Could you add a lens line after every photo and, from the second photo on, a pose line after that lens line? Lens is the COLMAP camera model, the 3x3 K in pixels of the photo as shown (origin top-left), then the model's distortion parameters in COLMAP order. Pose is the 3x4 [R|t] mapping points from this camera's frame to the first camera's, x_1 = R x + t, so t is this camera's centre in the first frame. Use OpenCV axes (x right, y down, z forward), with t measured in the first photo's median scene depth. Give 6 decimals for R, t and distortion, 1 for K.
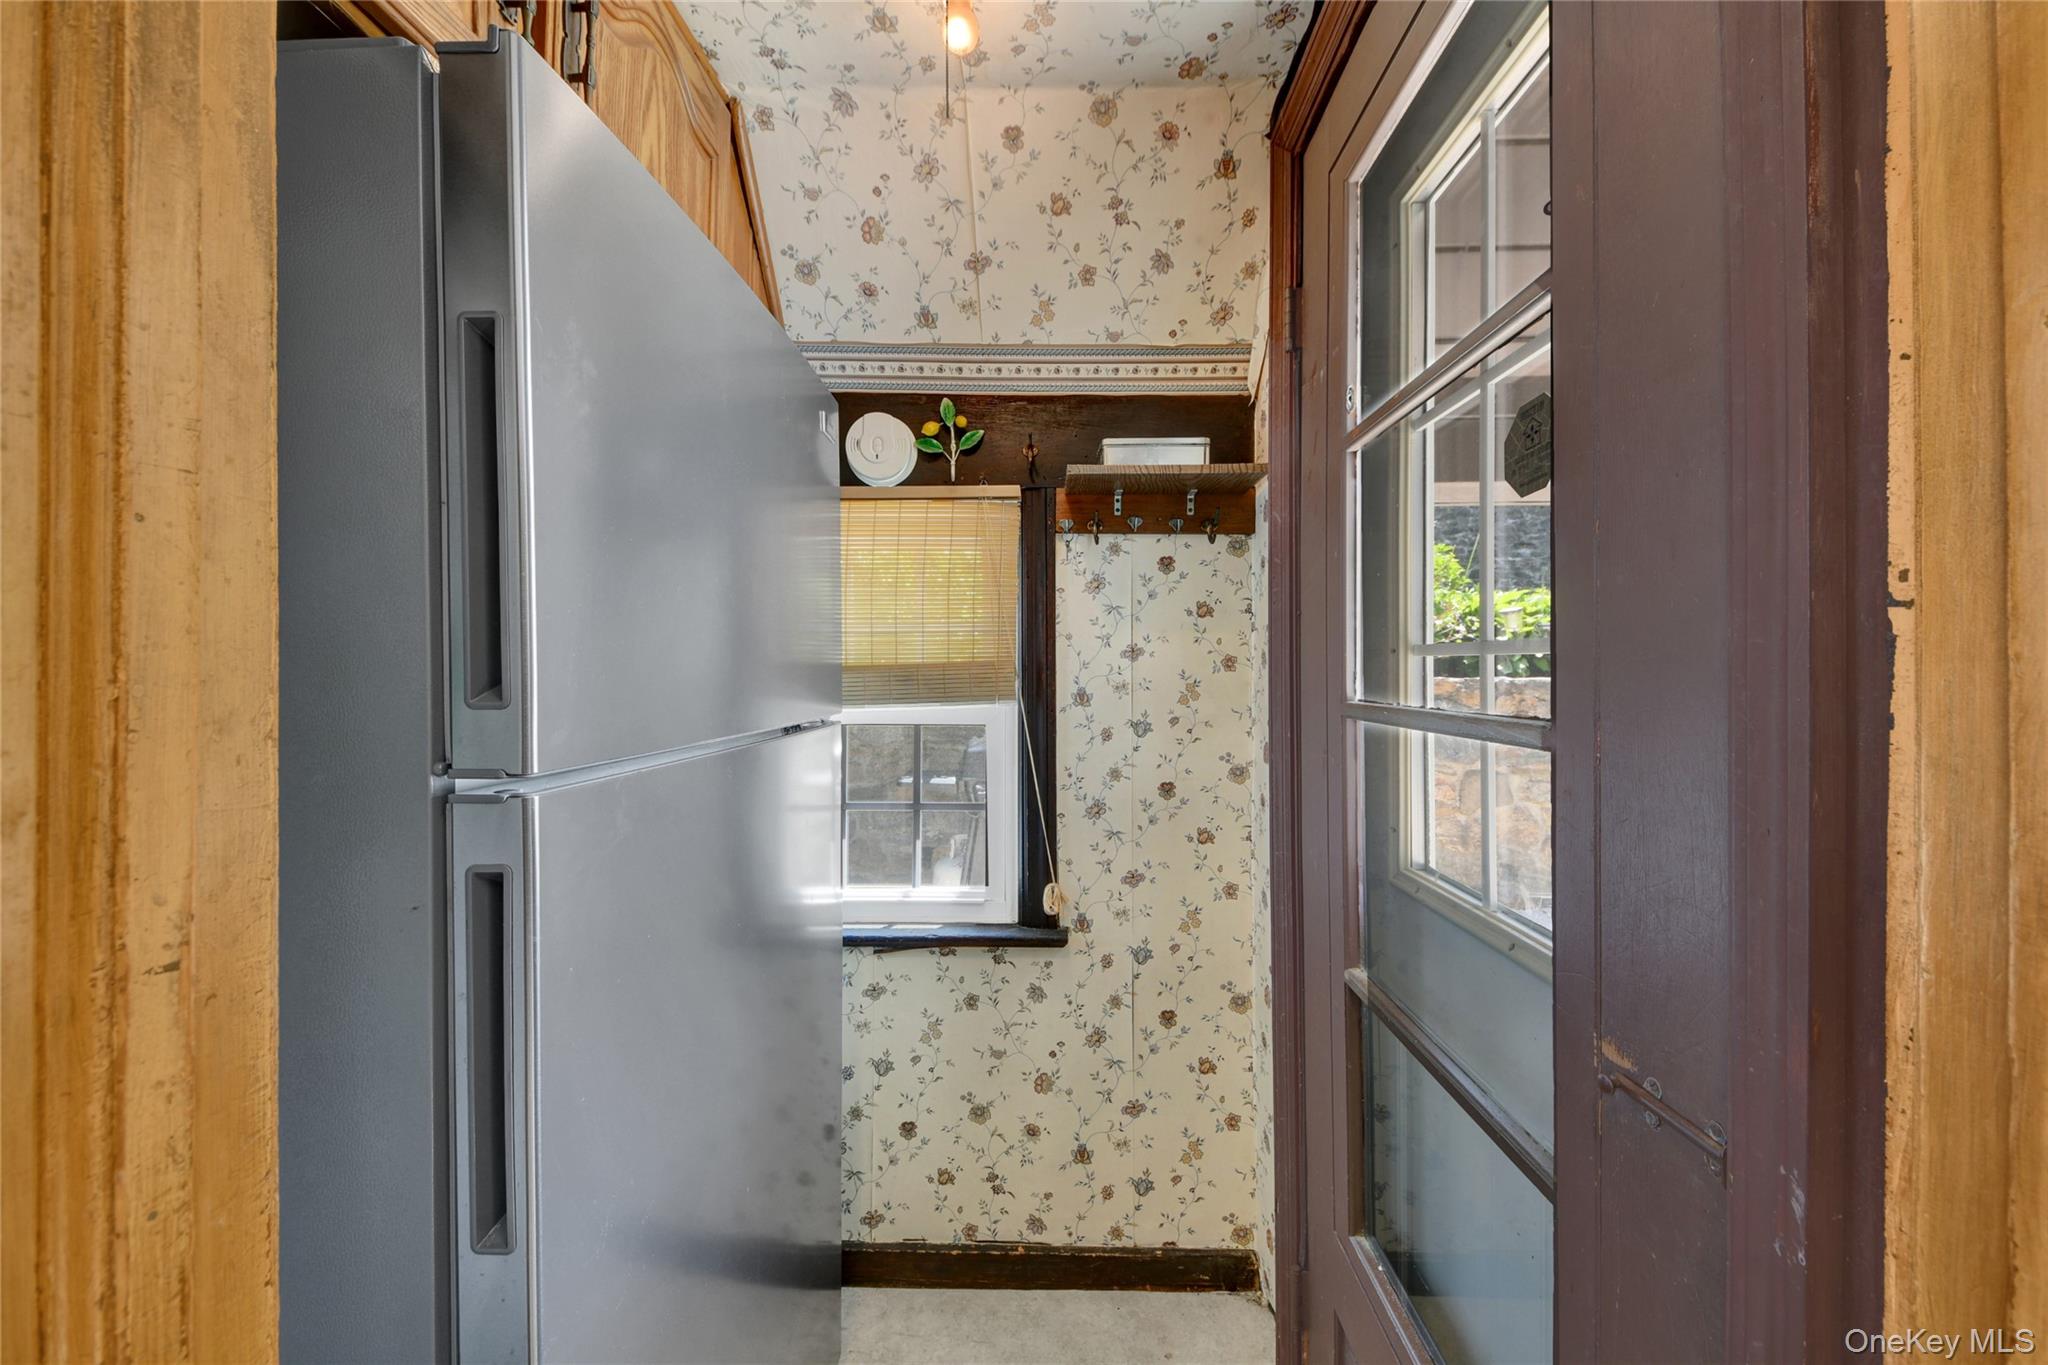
lens RADIAL K [[769.4, 0, 1024.8], [0, 769.4, 674.5], [0, 0, 1]] dist [0.000588, -0.000160]
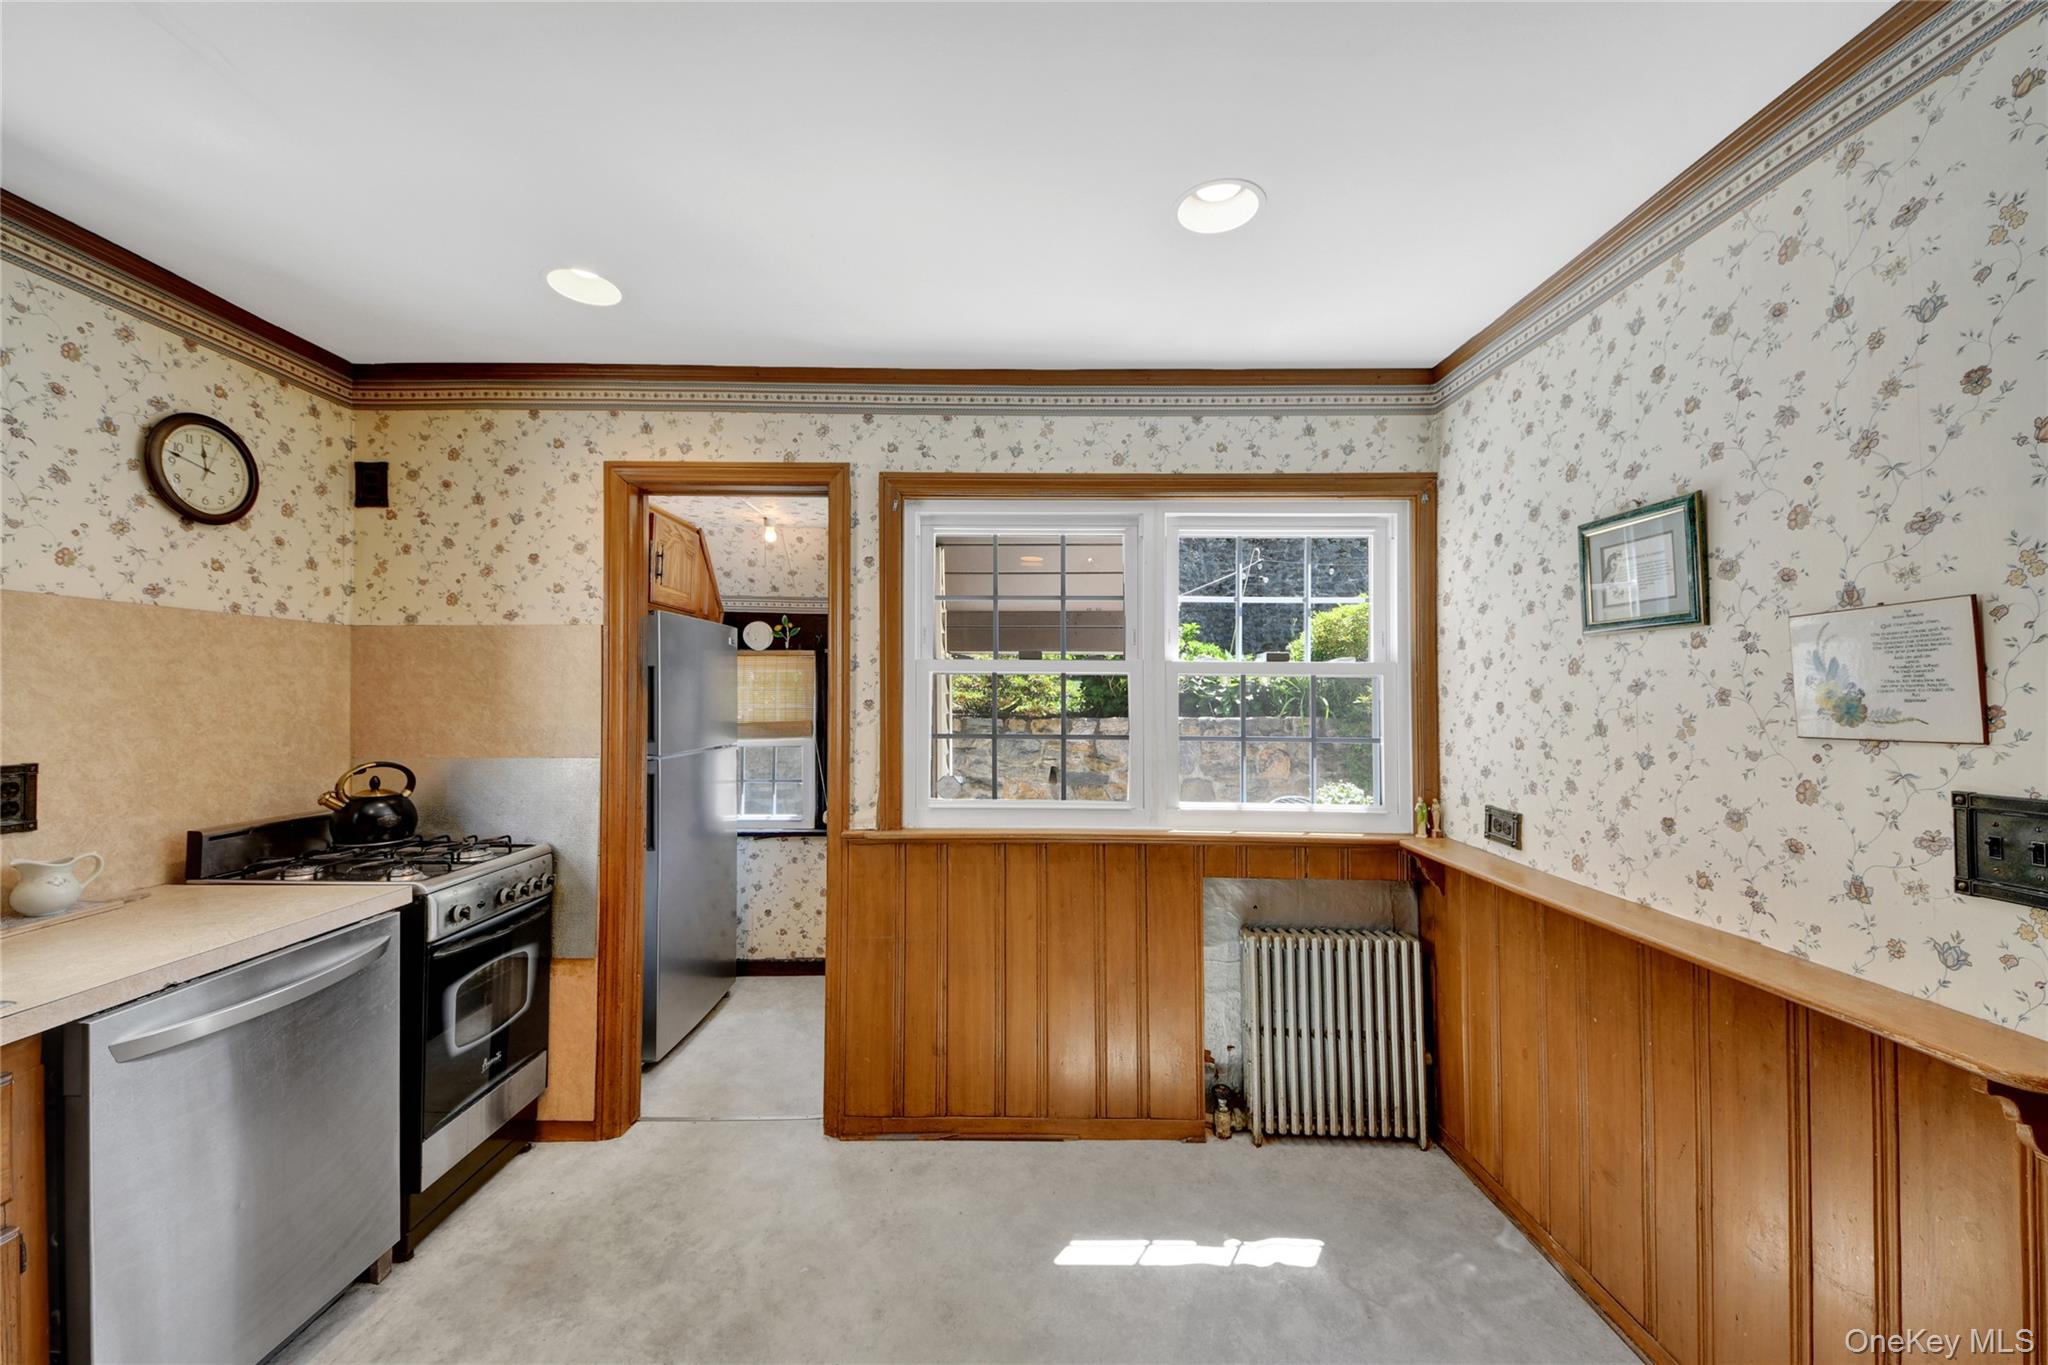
lens RADIAL K [[769.4, 0, 1030.6], [0, 769.4, 685.8], [0, 0, 1]] dist [0.000588, -0.000160]
pose [[0.997966, 0.004669, 0.063583, 0.526533], [-0.003630, 0.999858, -0.016457, -0.091790], [-0.063650, 0.016192, 0.997841, -1.511294]]
